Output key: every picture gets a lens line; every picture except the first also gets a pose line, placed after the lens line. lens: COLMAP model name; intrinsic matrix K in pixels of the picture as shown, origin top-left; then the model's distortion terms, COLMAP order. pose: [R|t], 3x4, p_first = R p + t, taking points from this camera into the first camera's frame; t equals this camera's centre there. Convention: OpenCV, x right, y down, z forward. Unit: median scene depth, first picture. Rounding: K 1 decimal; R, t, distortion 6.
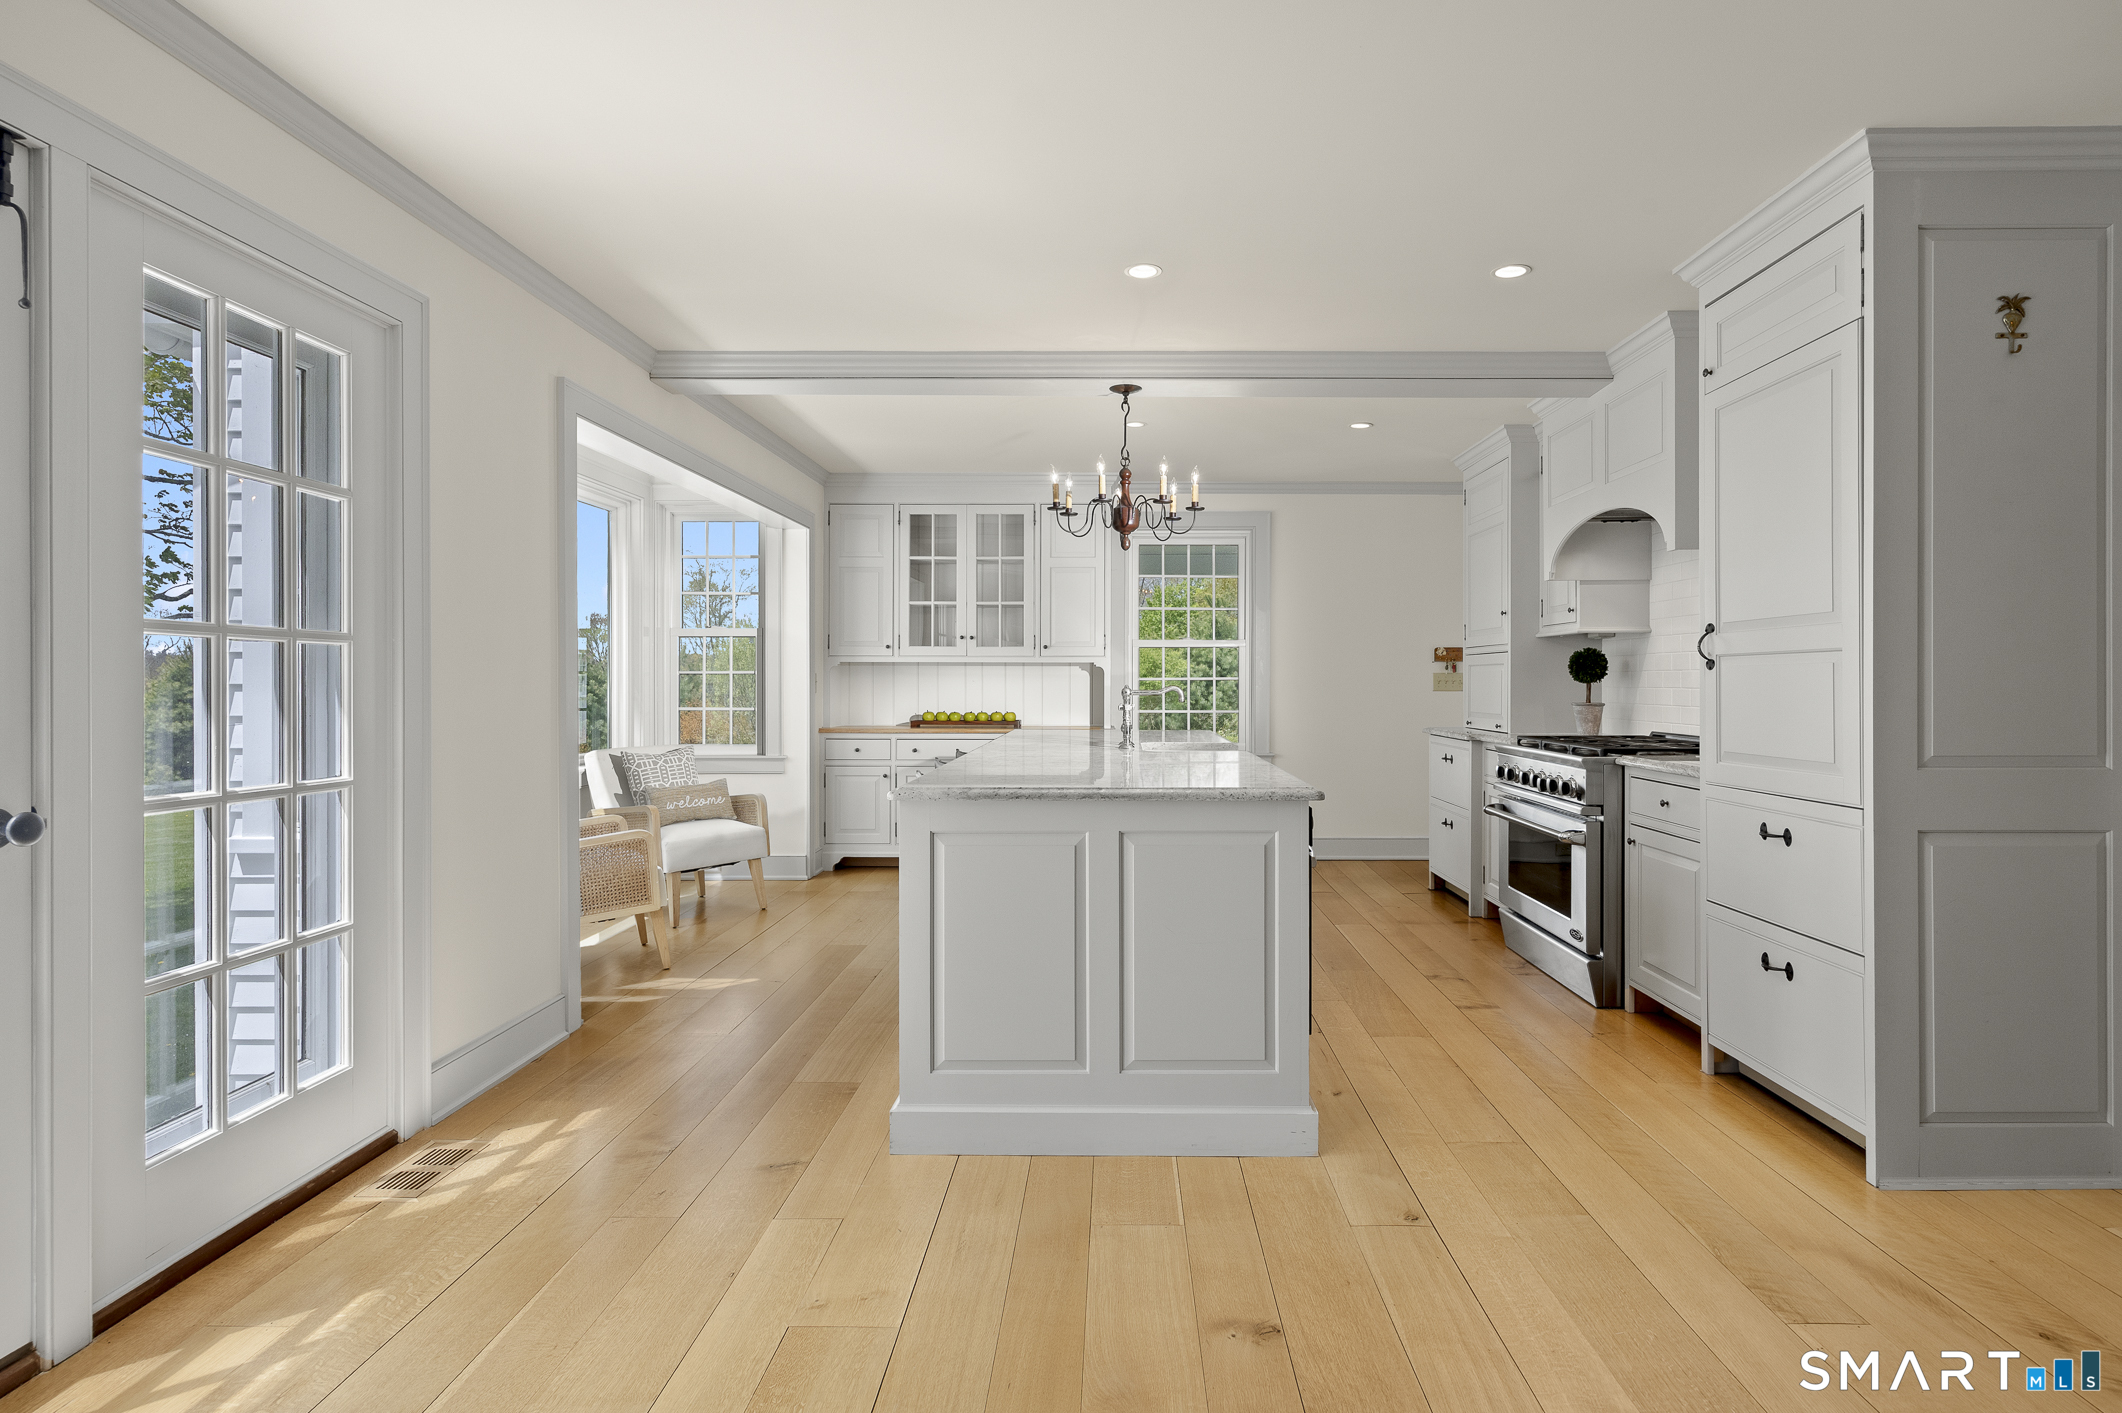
lens RADIAL K [[1077.7, 0, 1071.7], [0, 1077.7, 681.3], [0, 0, 1]] dist [0.000423, -0.000683]
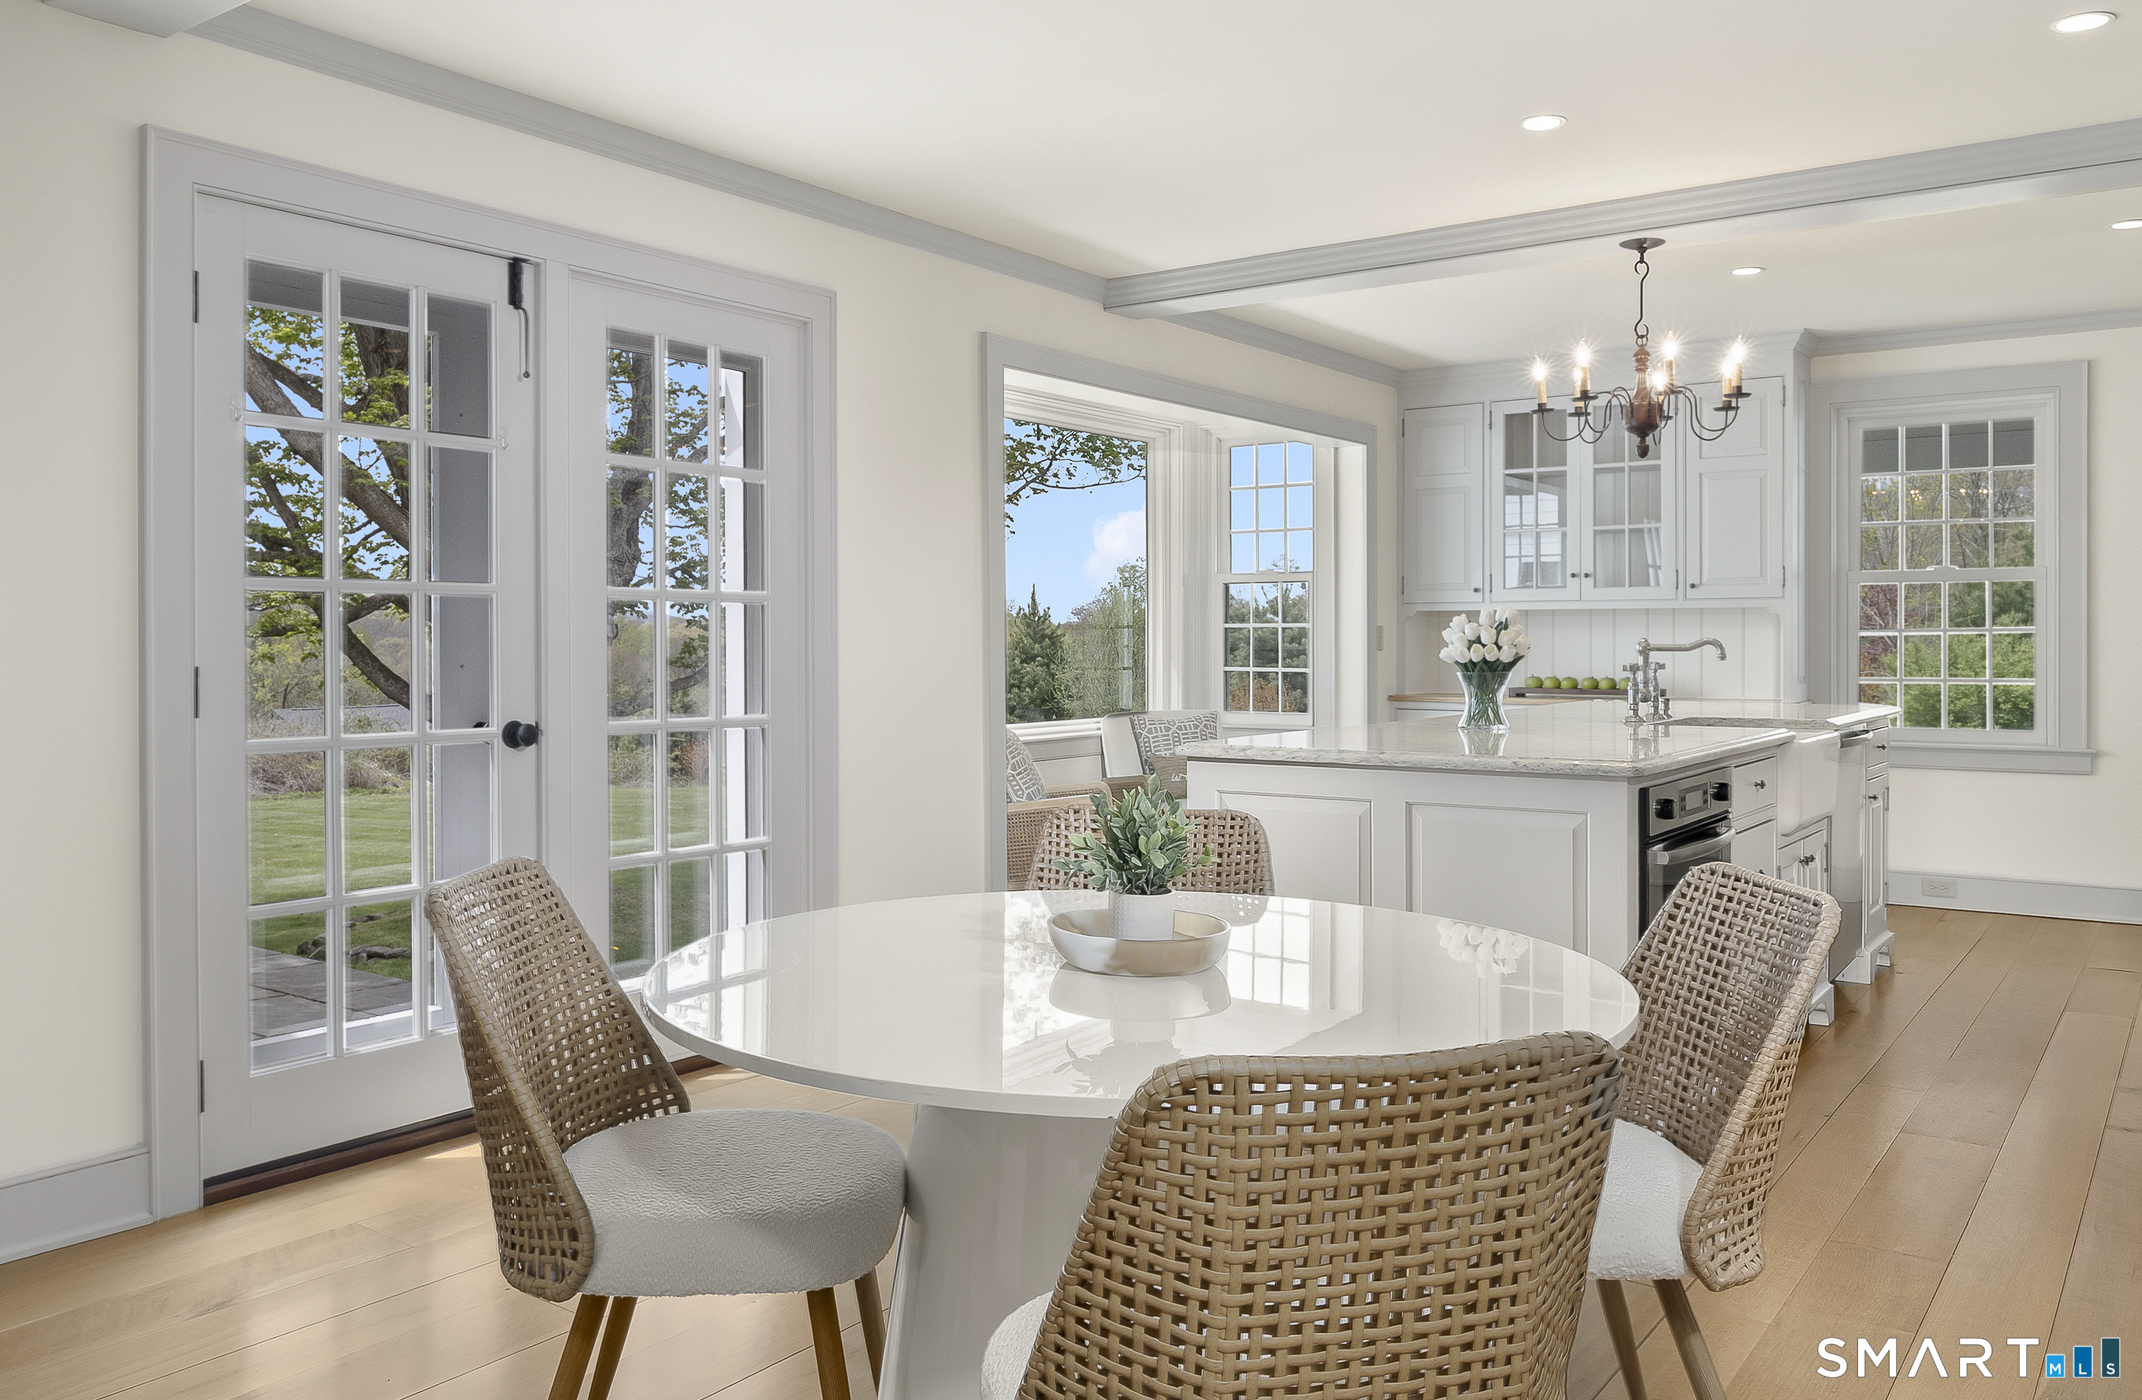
lens RADIAL K [[1609.2, 0, 1071.1], [0, 1609.2, 657.8], [0, 0, 1]] dist [-0.051127, -0.000686]
pose [[0.818126, 0.001379, -0.575037, 0.261591], [0.004793, 0.999946, 0.009217, 0.004399], [0.575019, -0.010297, 0.818075, -0.103223]]
